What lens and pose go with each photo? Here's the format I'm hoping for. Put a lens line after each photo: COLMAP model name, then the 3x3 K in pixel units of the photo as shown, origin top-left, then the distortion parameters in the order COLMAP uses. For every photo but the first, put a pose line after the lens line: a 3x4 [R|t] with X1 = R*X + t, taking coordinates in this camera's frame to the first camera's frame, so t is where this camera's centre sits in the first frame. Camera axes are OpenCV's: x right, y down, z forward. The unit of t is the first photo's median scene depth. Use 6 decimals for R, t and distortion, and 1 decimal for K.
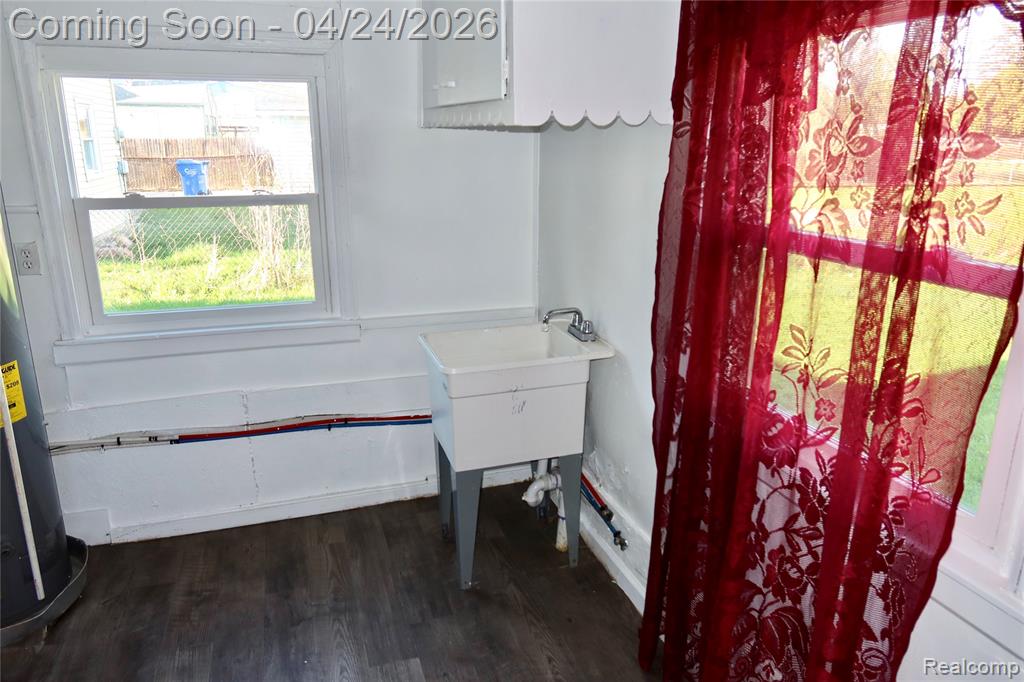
lens RADIAL K [[721.7, 0, 509.9], [0, 721.7, 352.4], [0, 0, 1]] dist [-0.002055, 0.000007]
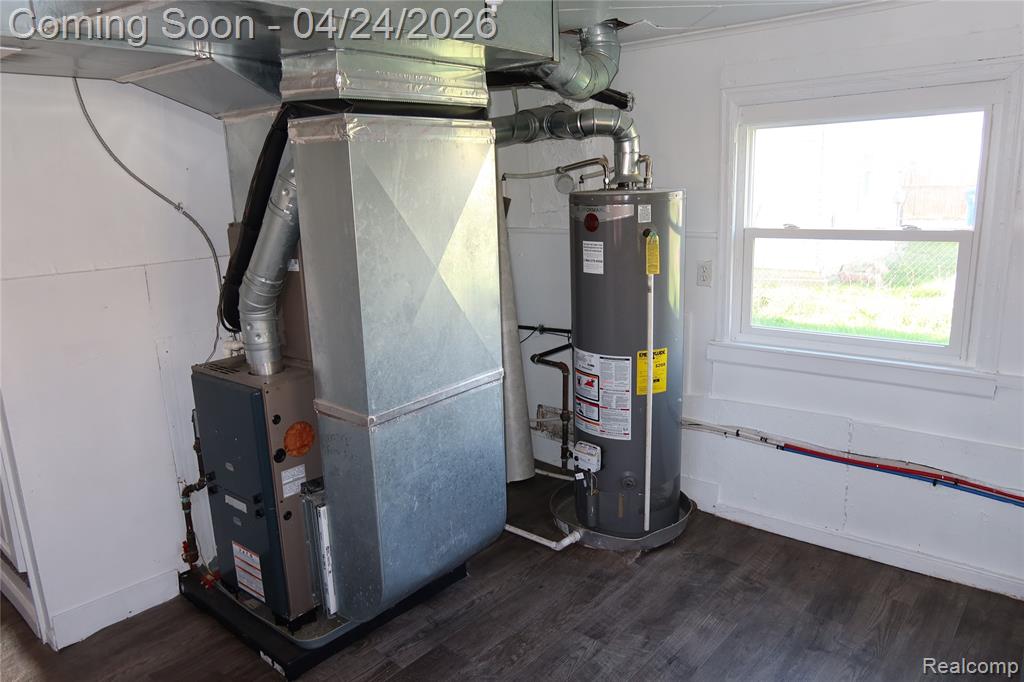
lens RADIAL K [[721.7, 0, 509.9], [0, 721.7, 352.4], [0, 0, 1]] dist [-0.002055, 0.000007]
pose [[0.529051, 0.174882, -0.830374, 0.210281], [-0.204654, 0.975945, 0.075150, -0.017246], [0.823542, 0.130181, 0.552115, 0.026876]]
